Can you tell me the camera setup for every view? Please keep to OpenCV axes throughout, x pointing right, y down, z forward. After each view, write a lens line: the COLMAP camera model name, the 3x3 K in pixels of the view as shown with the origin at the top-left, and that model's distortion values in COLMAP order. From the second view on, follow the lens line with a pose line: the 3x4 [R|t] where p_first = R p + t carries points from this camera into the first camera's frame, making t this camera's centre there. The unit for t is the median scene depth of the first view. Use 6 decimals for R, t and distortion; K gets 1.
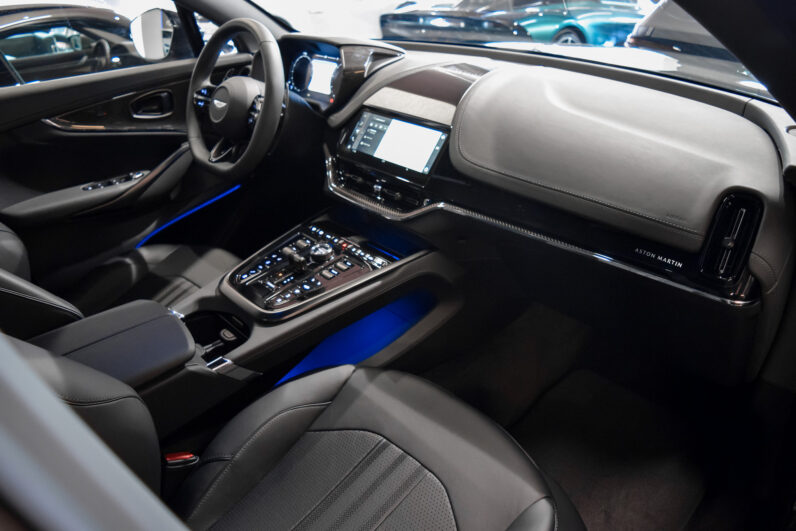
lens RADIAL K [[627.5, 0, 398.0], [0, 627.5, 265.5], [0, 0, 1]] dist [-0.095551, 0.038284]
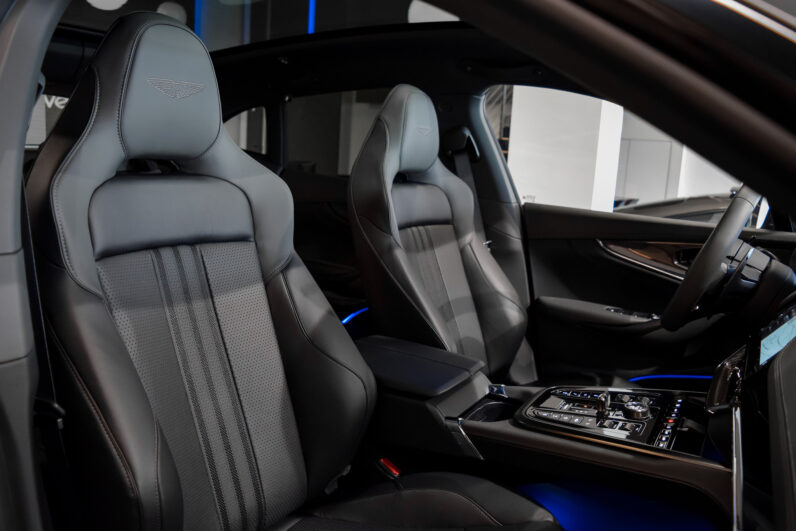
lens RADIAL K [[627.5, 0, 398.0], [0, 627.5, 265.5], [0, 0, 1]] dist [-0.095551, 0.038284]
pose [[0.250061, 0.198919, -0.947576, 0.539464], [-0.503074, 0.862888, 0.048382, -0.066436], [0.827276, 0.464602, 0.315846, 0.345889]]
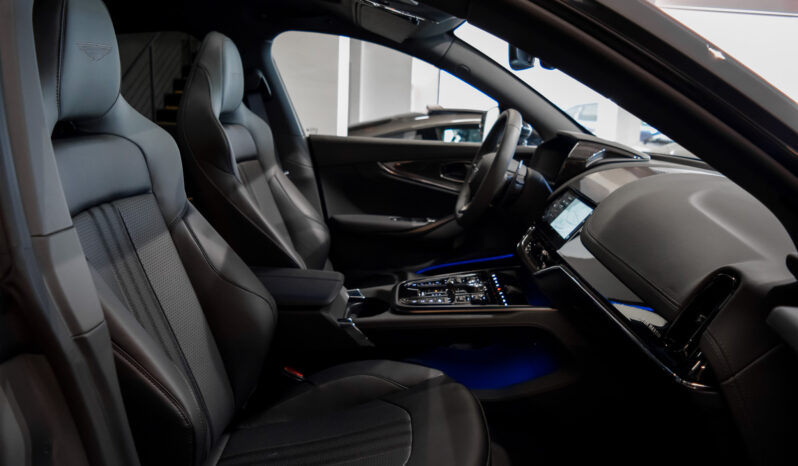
lens RADIAL K [[637.7, 0, 386.8], [0, 637.7, 232.4], [0, 0, 1]] dist [-0.082016, -0.001477]
pose [[0.699284, 0.198002, -0.686875, 0.547307], [-0.375220, 0.919531, -0.116930, 0.085391], [0.608450, 0.339497, 0.717308, -0.009115]]
